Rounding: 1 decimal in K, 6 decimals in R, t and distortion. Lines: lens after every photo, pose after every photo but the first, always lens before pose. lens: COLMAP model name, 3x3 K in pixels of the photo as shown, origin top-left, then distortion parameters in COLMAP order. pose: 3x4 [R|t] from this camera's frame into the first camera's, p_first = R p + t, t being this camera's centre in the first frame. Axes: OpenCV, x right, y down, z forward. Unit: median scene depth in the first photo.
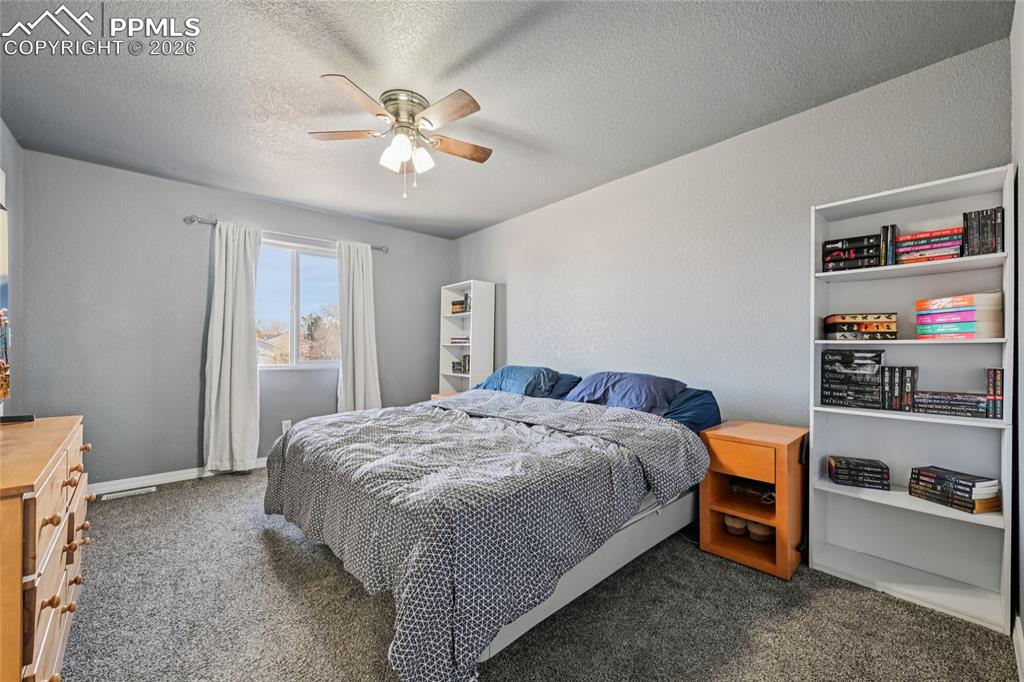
lens RADIAL K [[399.8, 0, 513.1], [0, 399.8, 347.7], [0, 0, 1]] dist [-0.000740, -0.000025]
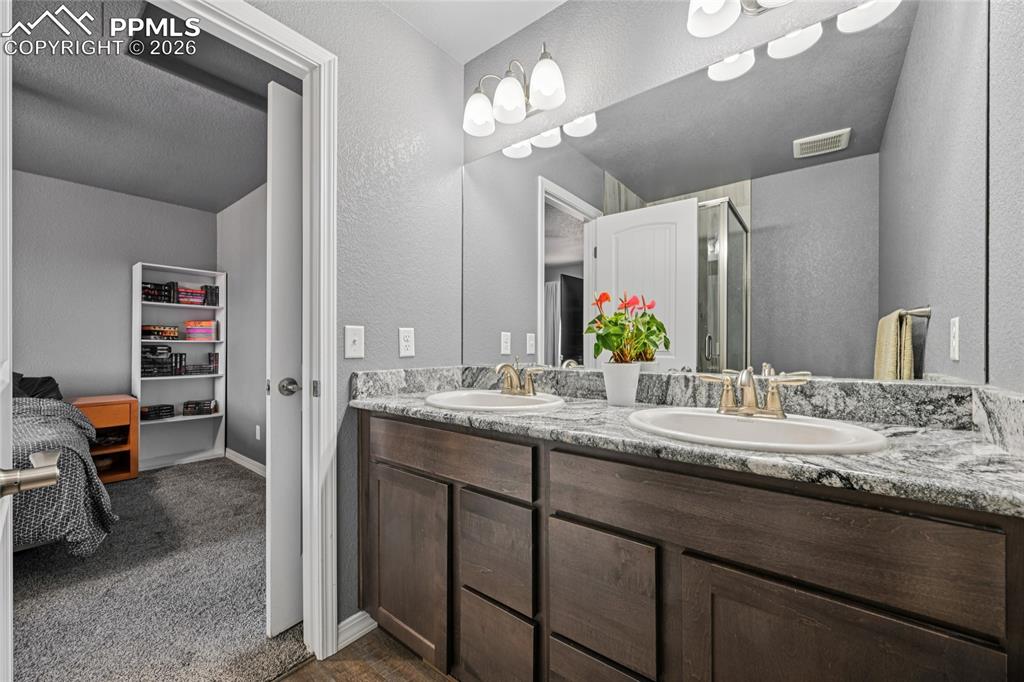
lens RADIAL K [[399.8, 0, 513.1], [0, 399.8, 347.7], [0, 0, 1]] dist [-0.000740, -0.000025]
pose [[-0.172913, -0.004718, 0.984926, -1.271909], [-0.004445, 0.999982, 0.004010, 0.002356], [-0.984927, -0.003685, -0.172931, -0.297860]]
